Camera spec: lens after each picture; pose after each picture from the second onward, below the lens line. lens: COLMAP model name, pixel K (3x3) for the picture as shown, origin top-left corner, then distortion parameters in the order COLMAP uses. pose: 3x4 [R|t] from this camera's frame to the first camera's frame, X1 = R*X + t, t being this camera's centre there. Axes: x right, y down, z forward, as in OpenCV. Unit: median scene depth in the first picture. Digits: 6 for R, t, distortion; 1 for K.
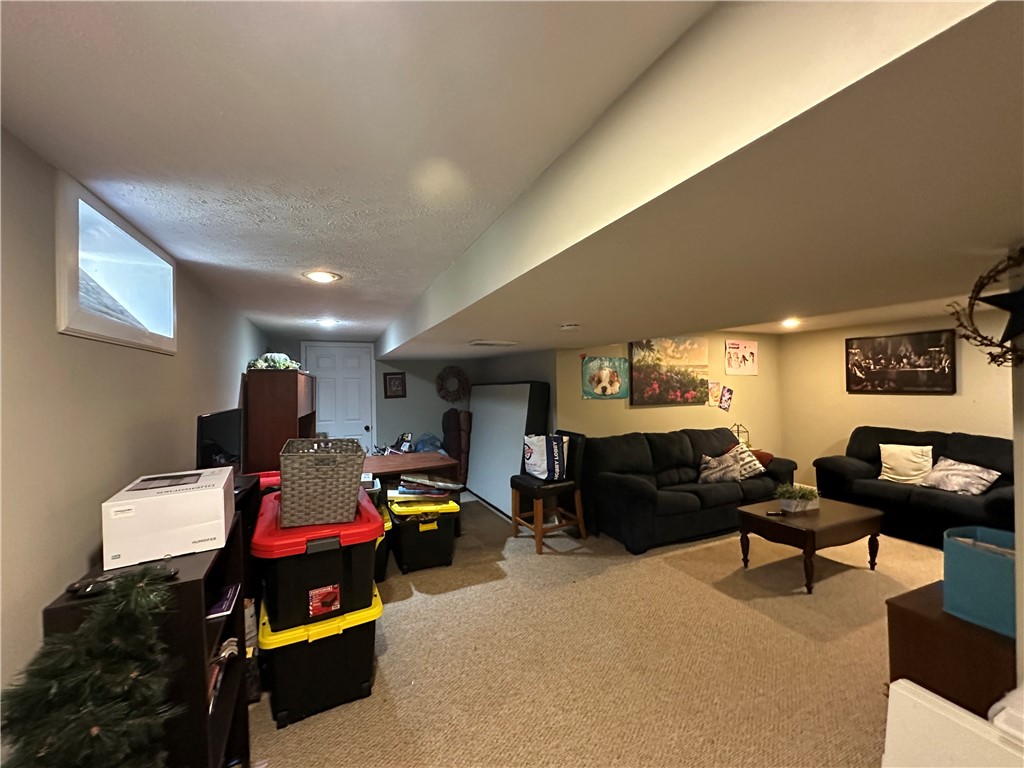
lens RADIAL K [[408.1, 0, 508.3], [0, 408.1, 383.2], [0, 0, 1]] dist [-0.003889, 0.000036]
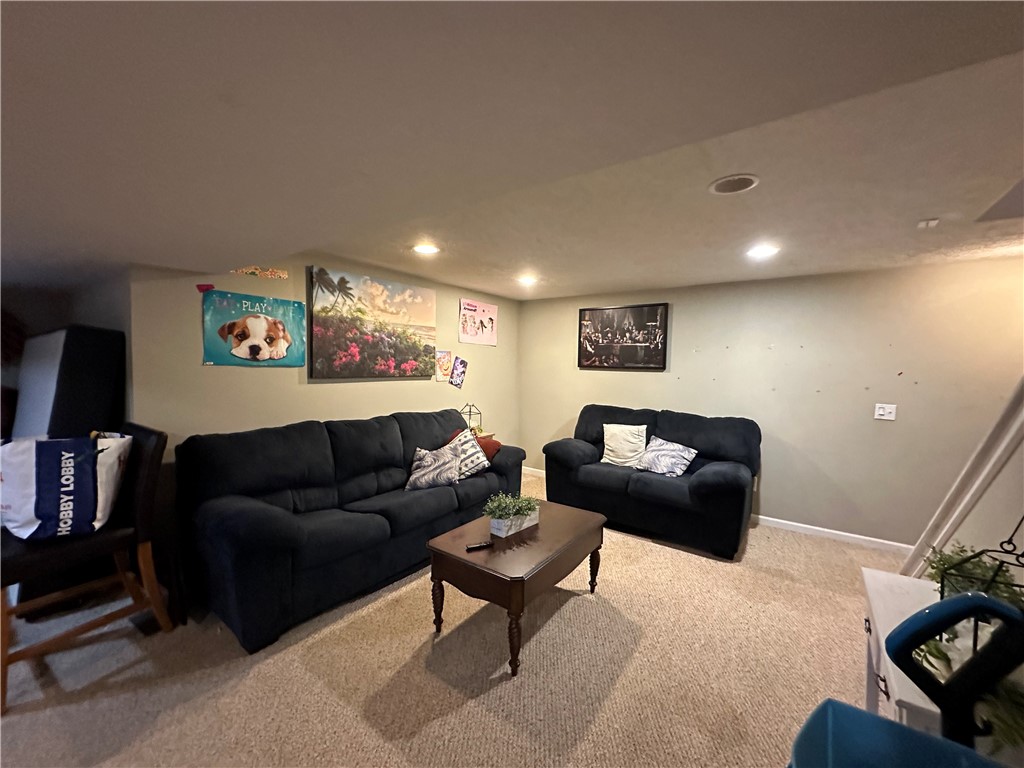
lens RADIAL K [[408.1, 0, 509.9], [0, 408.1, 384.1], [0, 0, 1]] dist [-0.003889, 0.000036]
pose [[0.866745, 0.007572, 0.498695, 0.276489], [-0.034328, 0.998419, 0.044502, 0.026865], [-0.497569, -0.055691, 0.865635, 0.320400]]
